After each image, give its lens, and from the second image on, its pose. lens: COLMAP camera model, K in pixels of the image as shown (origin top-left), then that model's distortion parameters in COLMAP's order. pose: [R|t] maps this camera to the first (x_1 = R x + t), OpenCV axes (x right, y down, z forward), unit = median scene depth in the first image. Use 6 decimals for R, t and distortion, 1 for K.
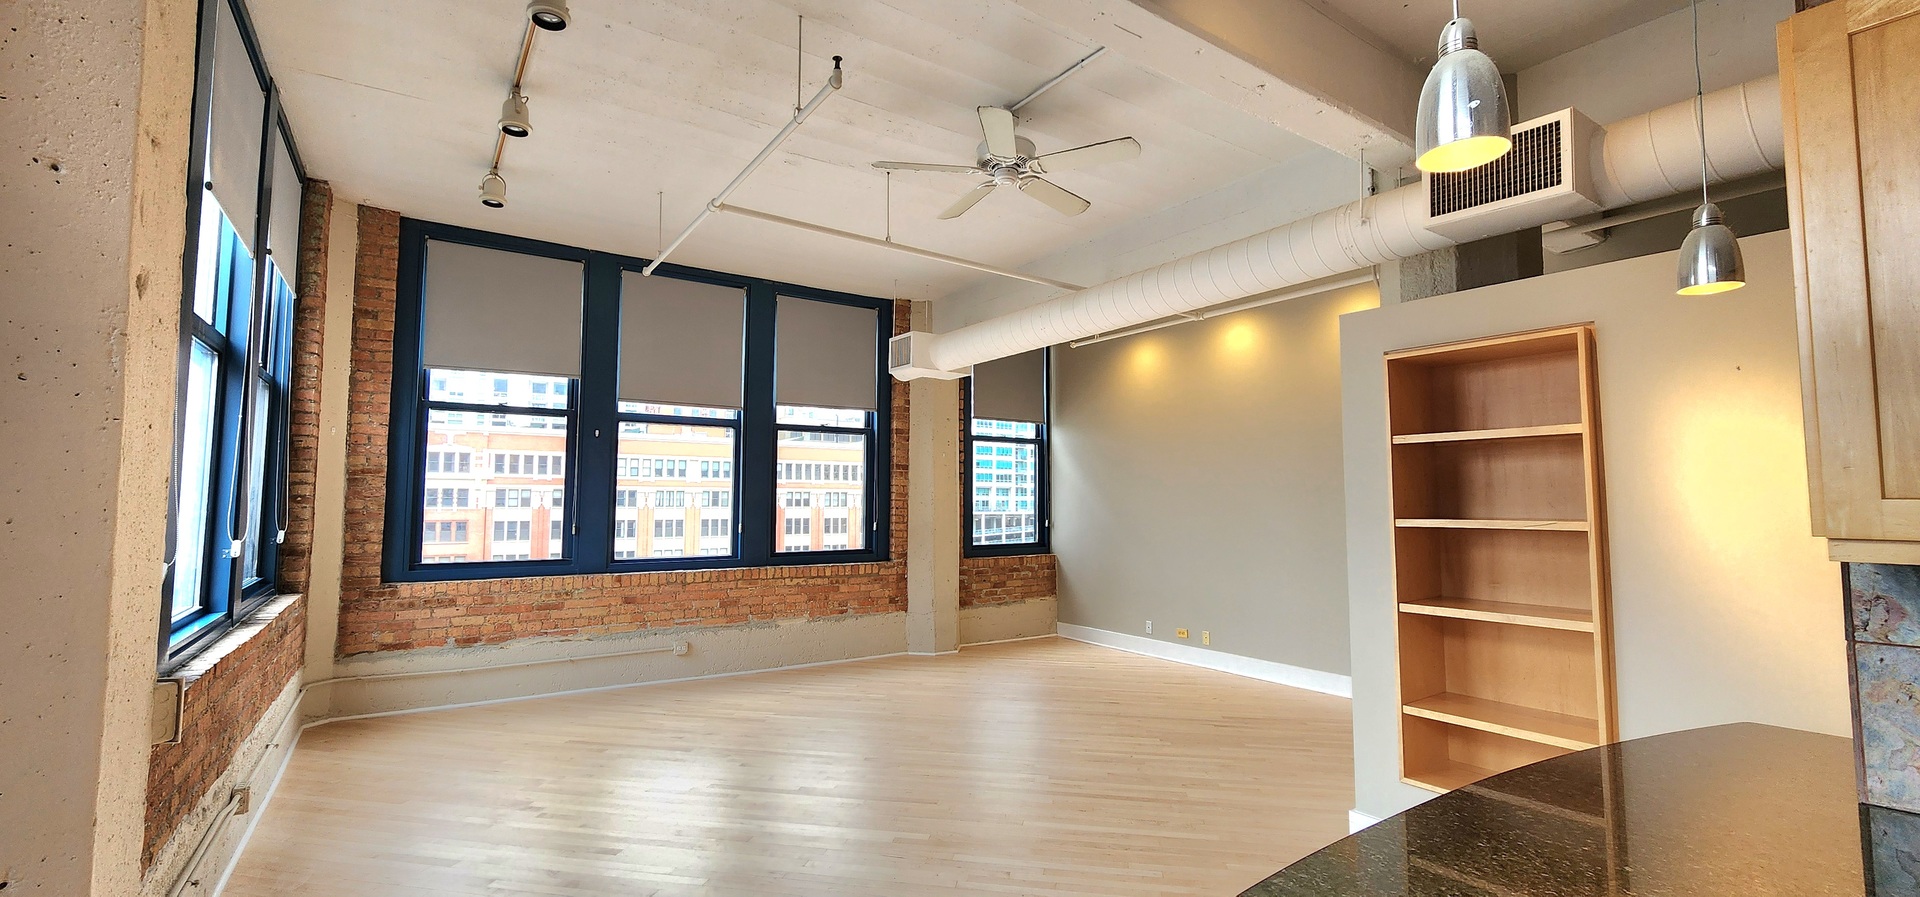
lens RADIAL K [[790.4, 0, 923.2], [0, 790.4, 435.0], [0, 0, 1]] dist [0.001685, -0.000920]
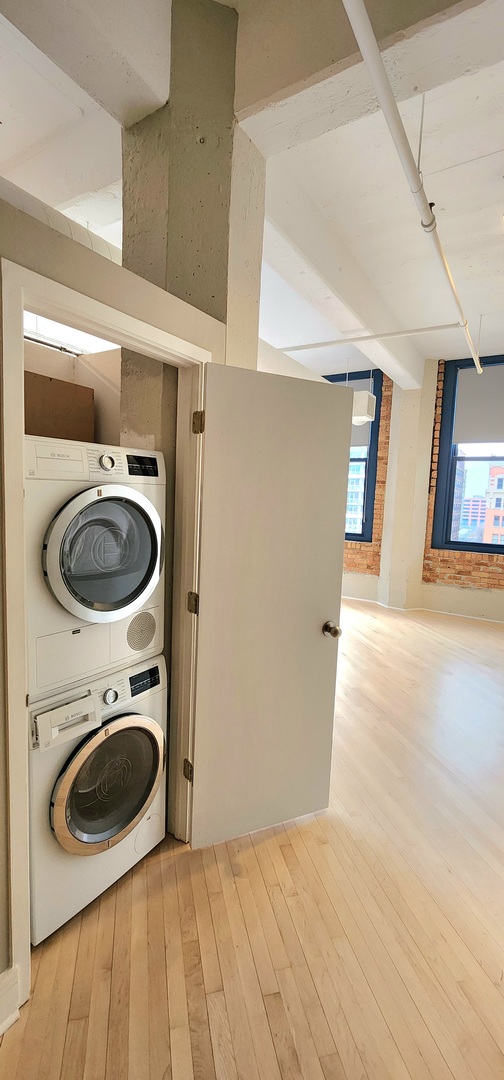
lens RADIAL K [[444.6, 0, 256.1], [0, 444.6, 540.4], [0, 0, 1]] dist [0.001685, -0.000920]
pose [[0.381572, 0.092910, -0.919658, 0.666780], [0.038992, 0.992432, 0.116440, 0.042048], [0.923516, -0.080290, 0.375062, 0.446733]]
